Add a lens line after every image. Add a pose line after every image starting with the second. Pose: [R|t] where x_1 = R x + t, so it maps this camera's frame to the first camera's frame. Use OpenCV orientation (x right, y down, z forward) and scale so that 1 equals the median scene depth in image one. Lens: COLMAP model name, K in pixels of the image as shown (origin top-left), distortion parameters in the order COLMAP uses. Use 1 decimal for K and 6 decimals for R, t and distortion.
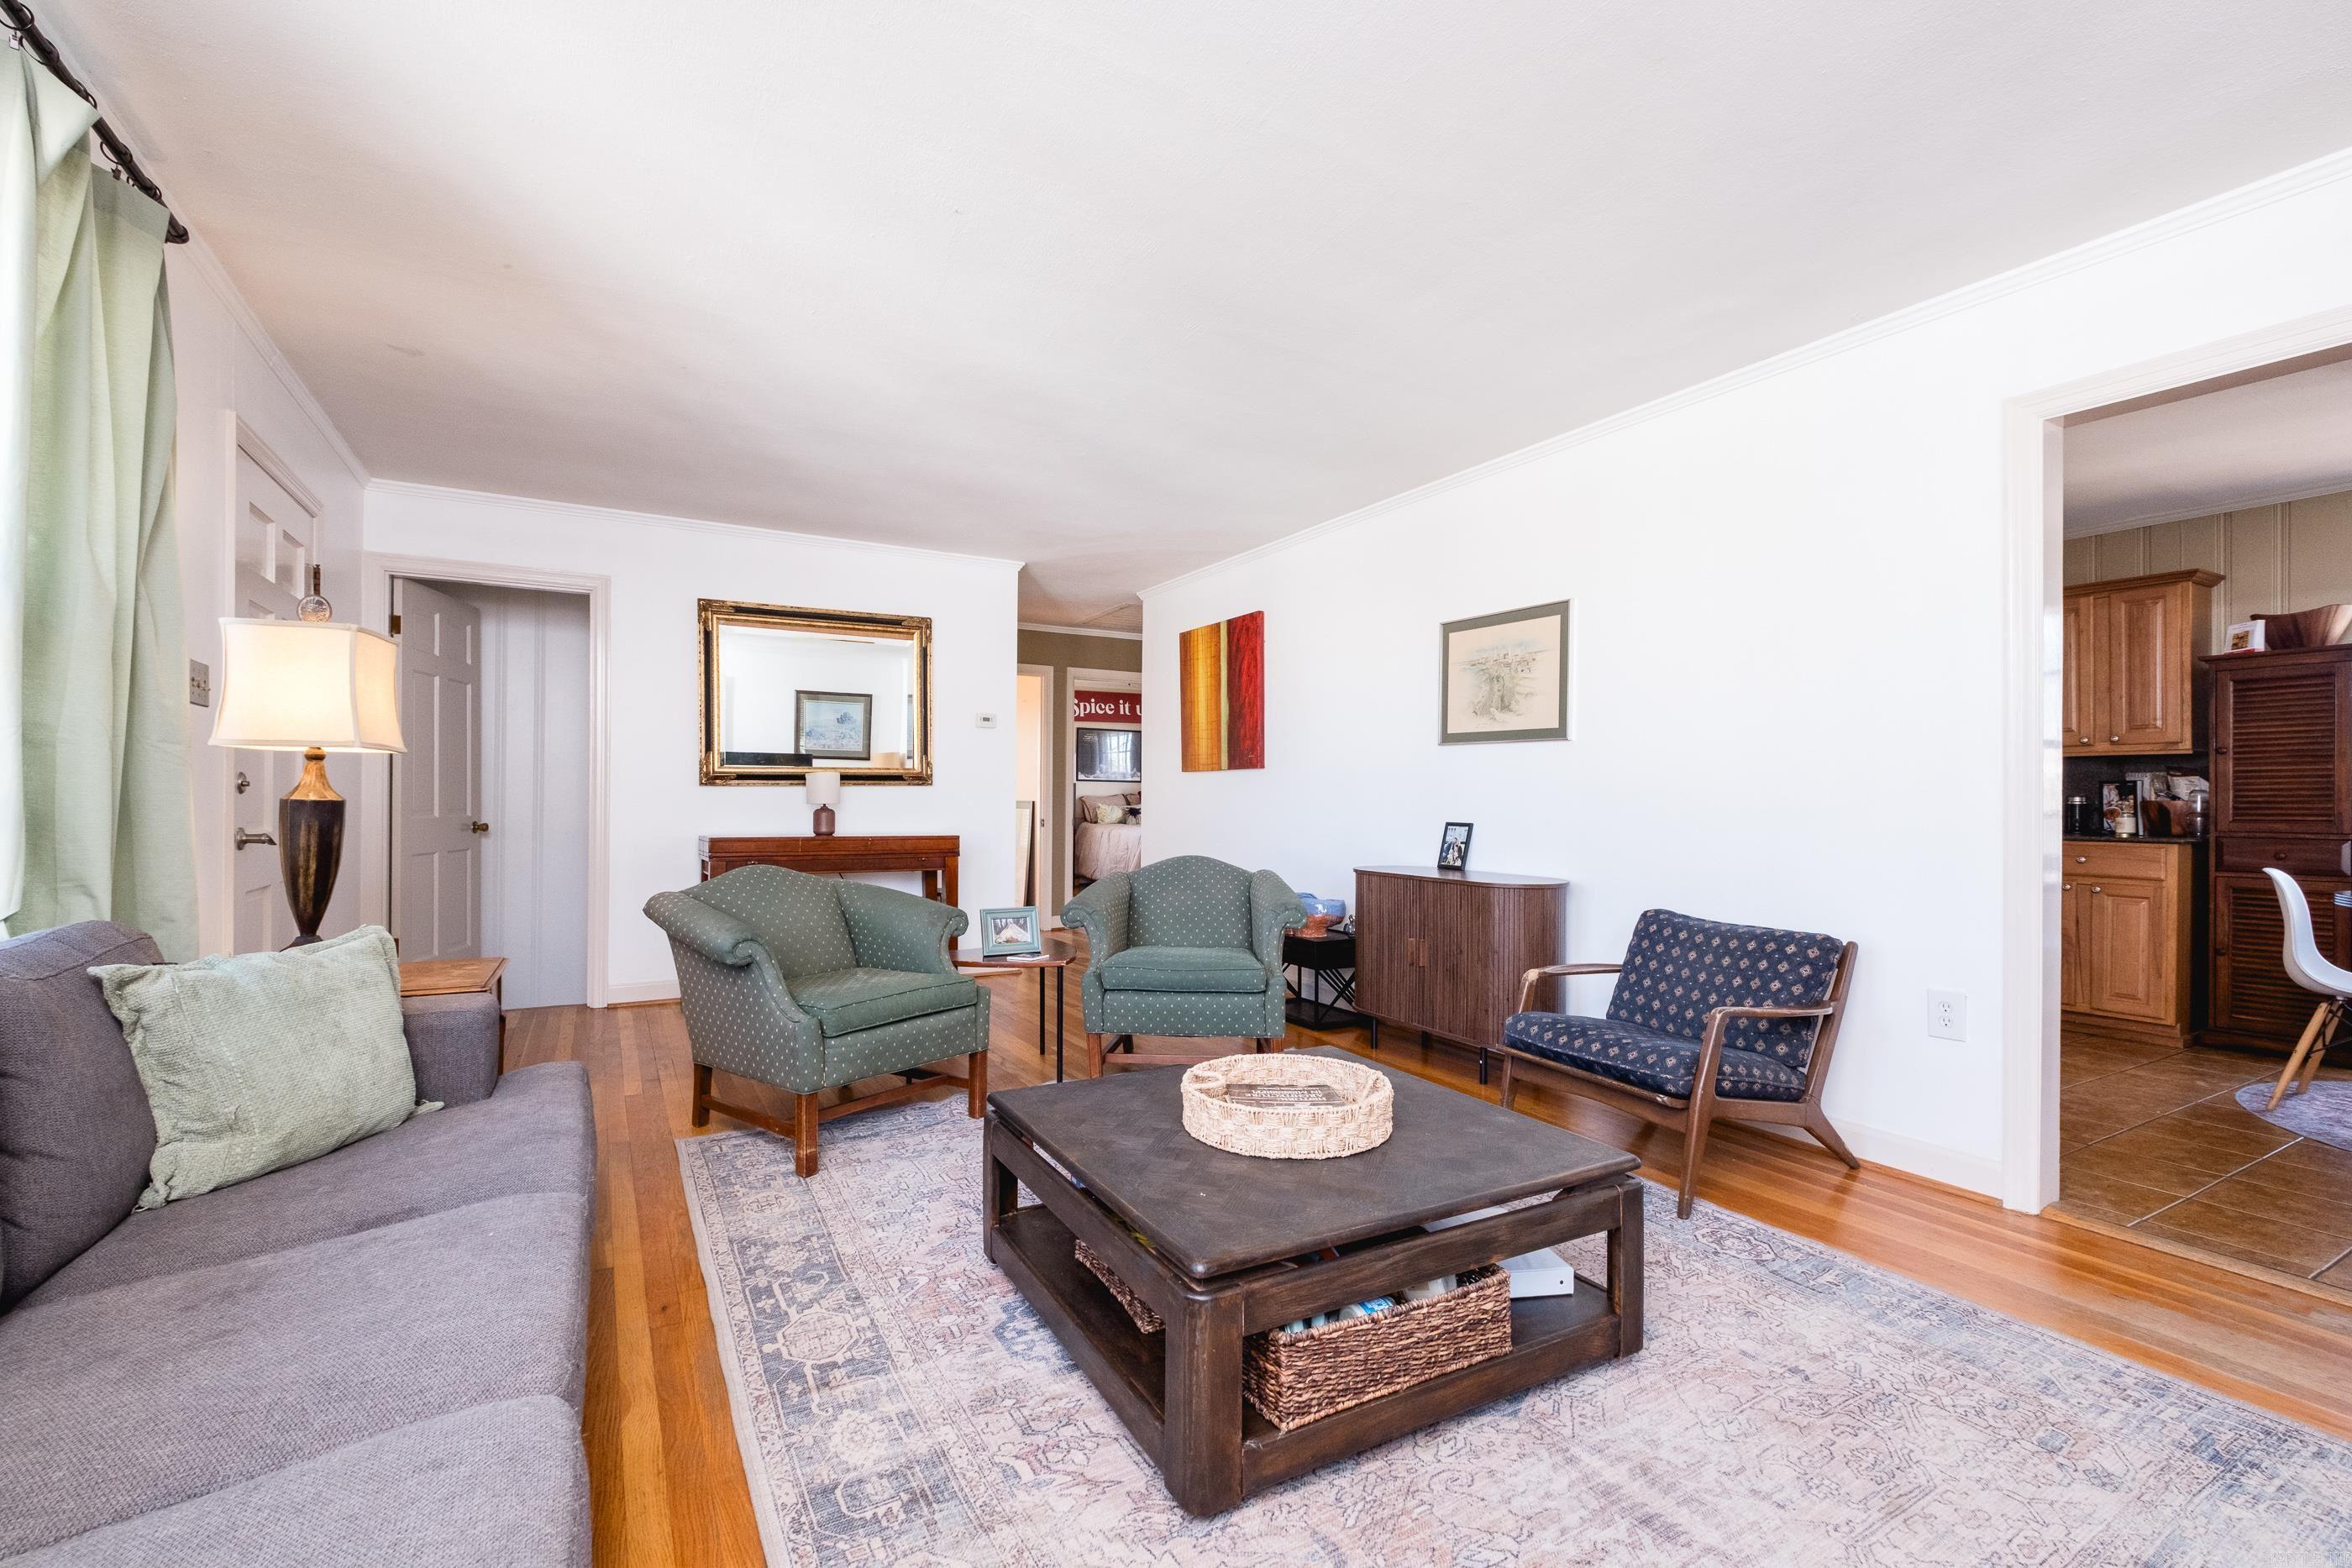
lens RADIAL K [[1029.5, 0, 1175.0], [0, 1029.5, 794.1], [0, 0, 1]] dist [0.001261, -0.000050]
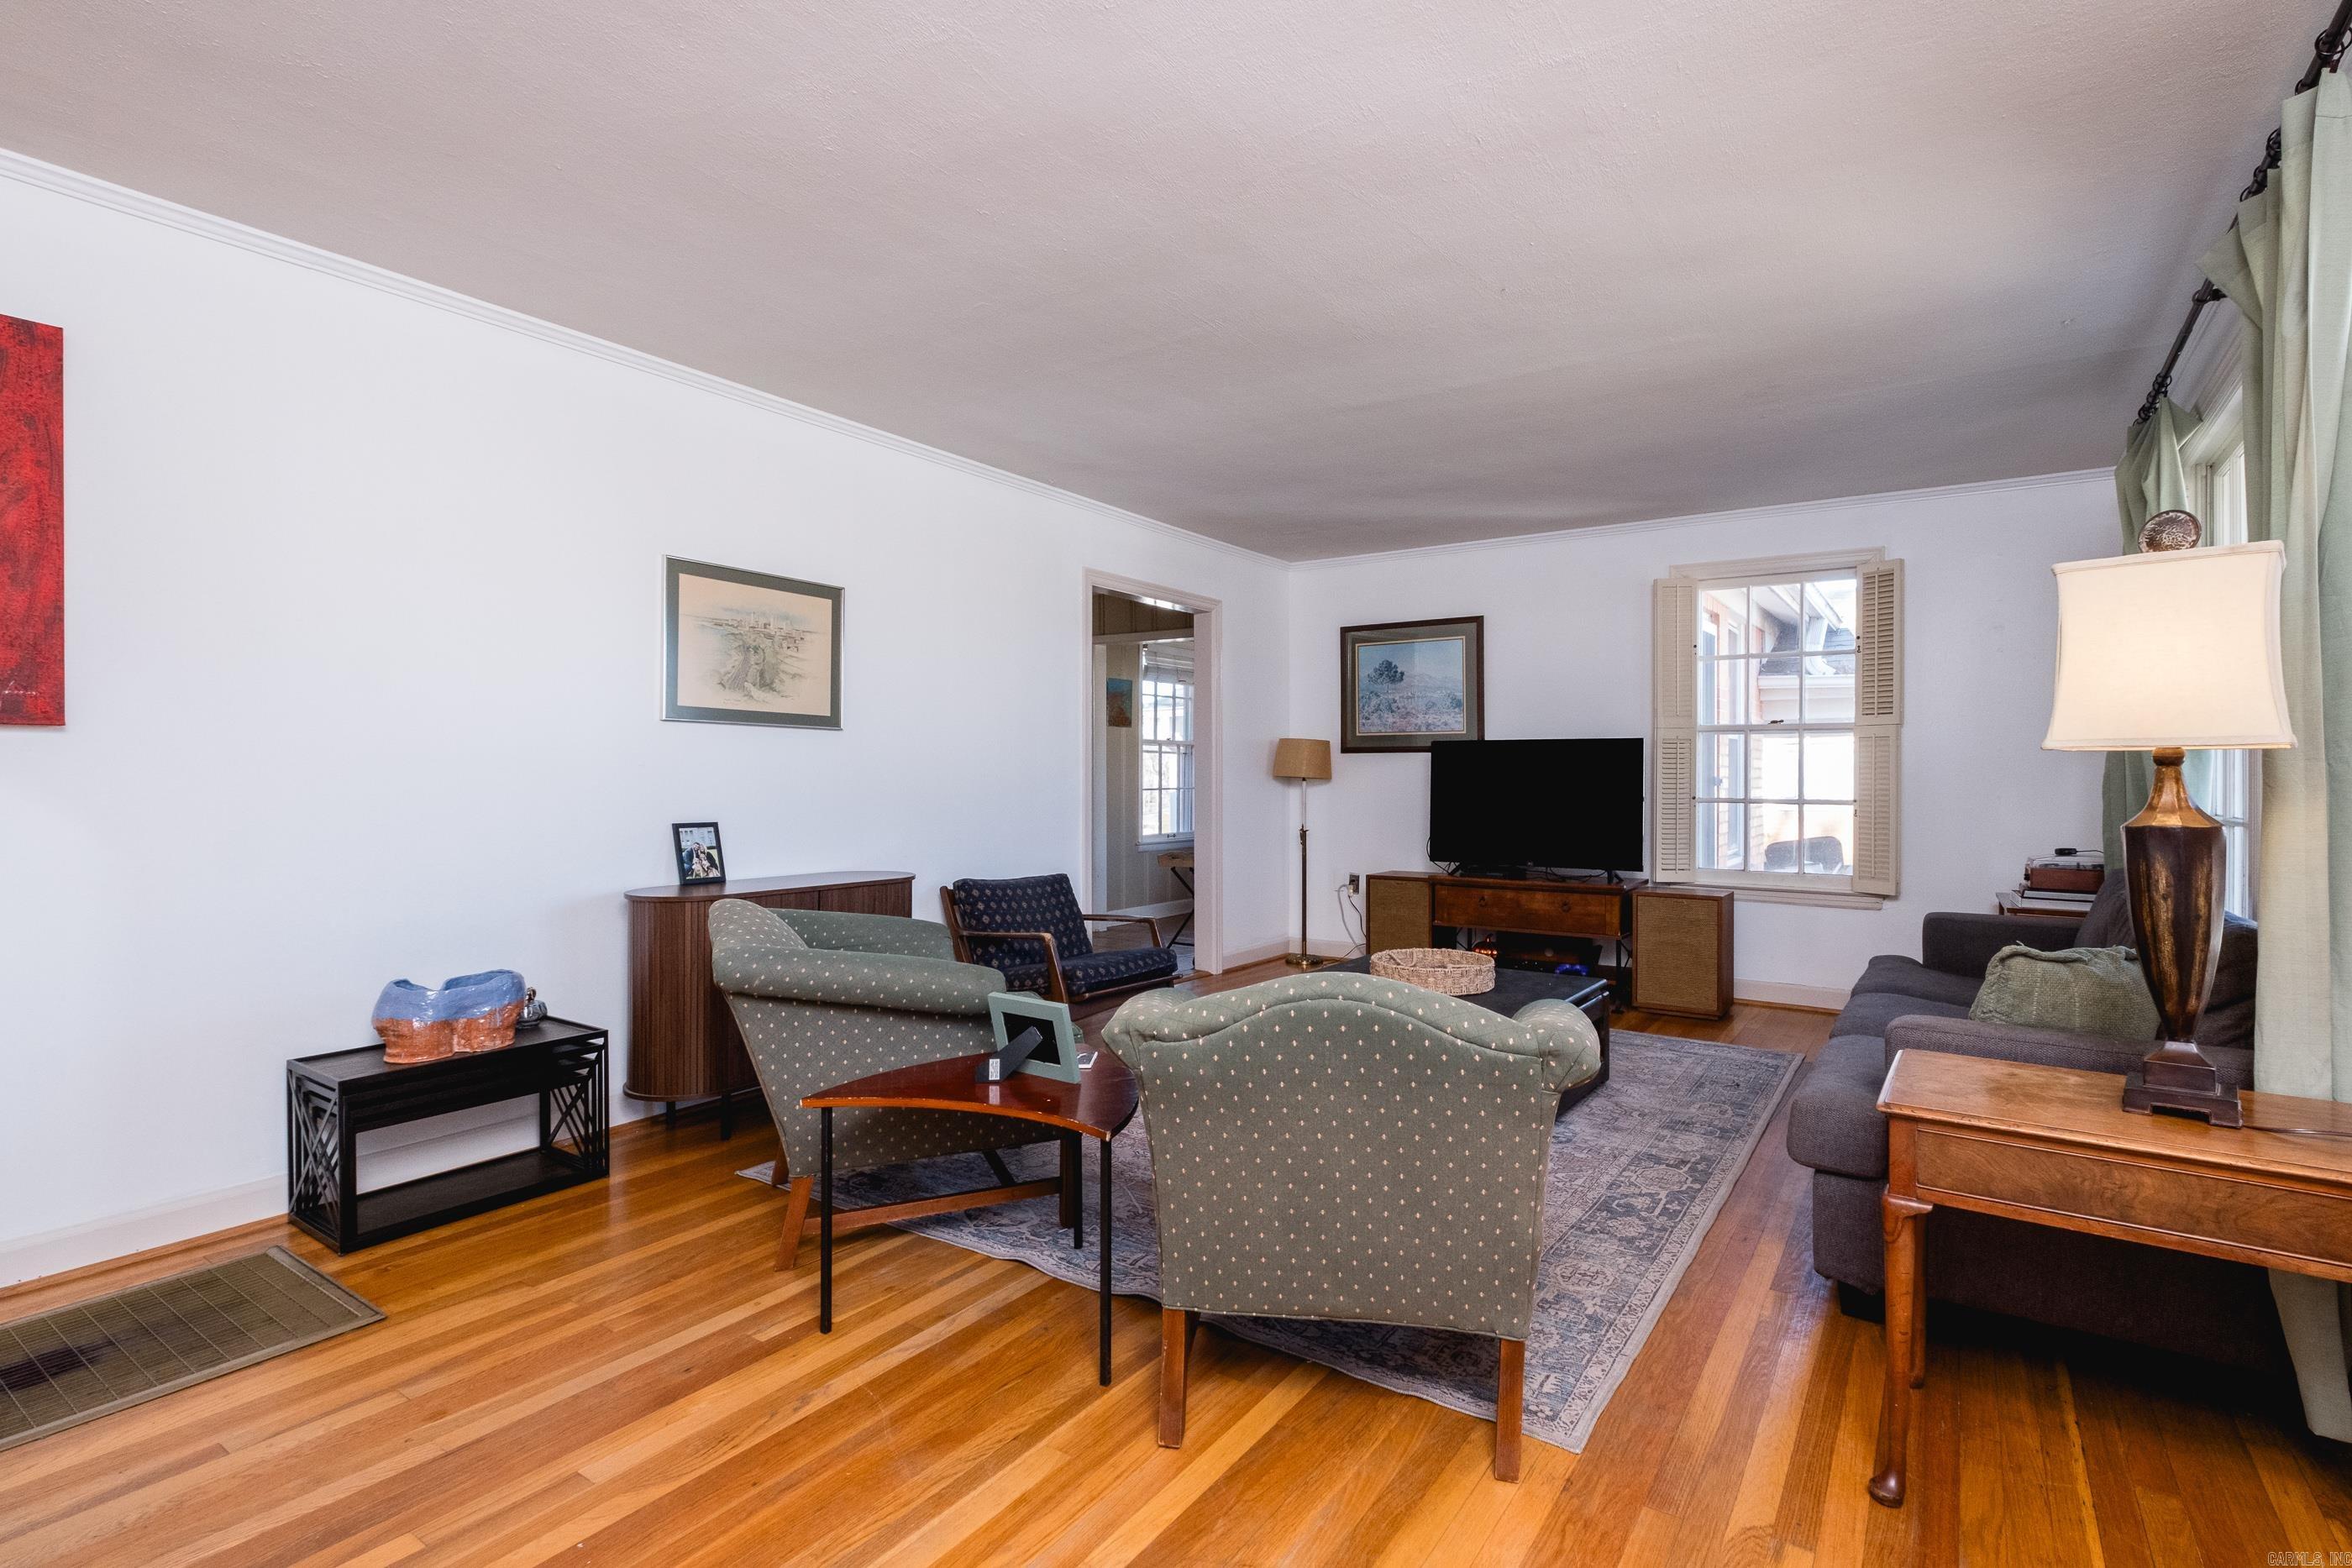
lens RADIAL K [[1089.3, 0, 1259.8], [0, 1089.3, 777.4], [0, 0, 1]] dist [0.010780, -0.000011]
pose [[-0.470174, -0.008274, 0.882535, -0.693617], [-0.005932, 0.999963, 0.006215, -0.015121], [-0.882554, -0.002313, -0.470206, 1.082142]]
